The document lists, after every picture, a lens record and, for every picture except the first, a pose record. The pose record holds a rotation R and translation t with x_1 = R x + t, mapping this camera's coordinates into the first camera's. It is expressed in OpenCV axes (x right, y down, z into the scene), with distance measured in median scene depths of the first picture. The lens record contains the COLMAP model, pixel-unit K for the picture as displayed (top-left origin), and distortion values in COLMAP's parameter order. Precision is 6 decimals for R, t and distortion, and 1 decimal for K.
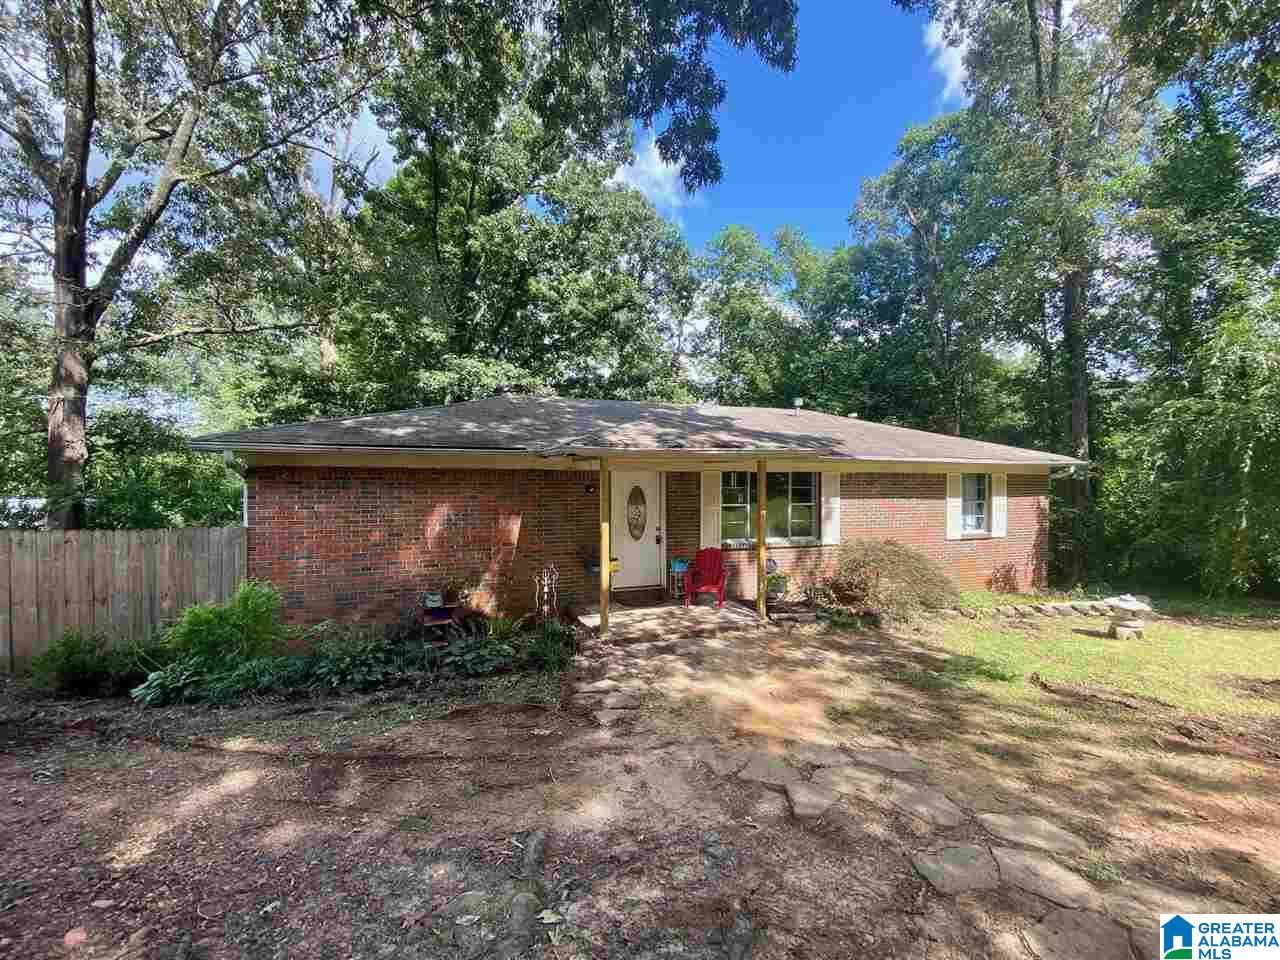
lens RADIAL K [[516.7, 0, 638.4], [0, 516.7, 480.8], [0, 0, 1]] dist [0.016460, -0.016812]
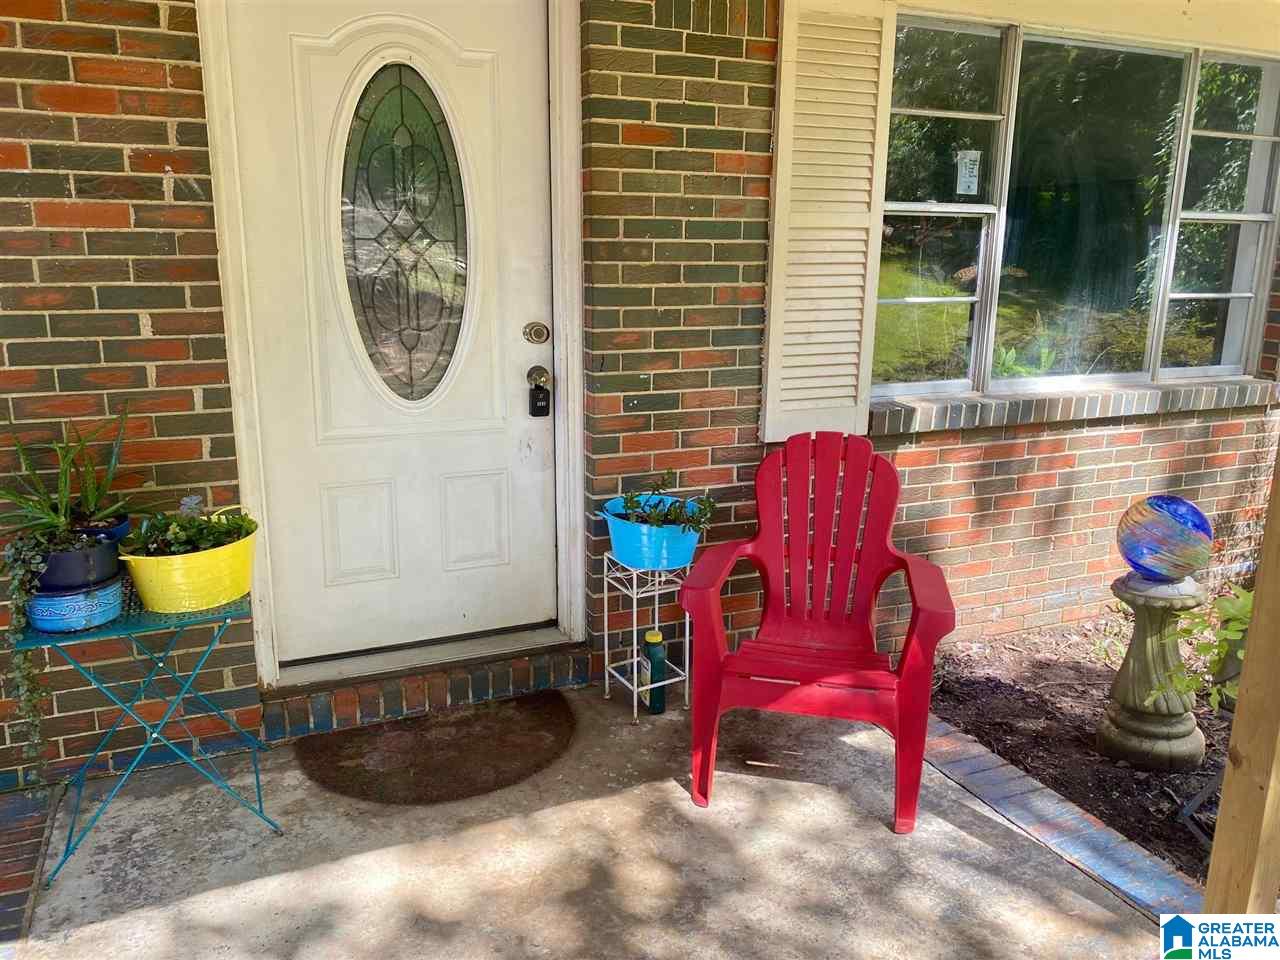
lens RADIAL K [[968.6, 0, 640.1], [0, 968.6, 483.1], [0, 0, 1]] dist [-0.005655, -0.001037]
pose [[0.998110, -0.017231, 0.058988, 0.053370], [0.003917, 0.975770, 0.218765, 0.071683], [-0.061328, -0.218120, 0.973993, 0.668964]]
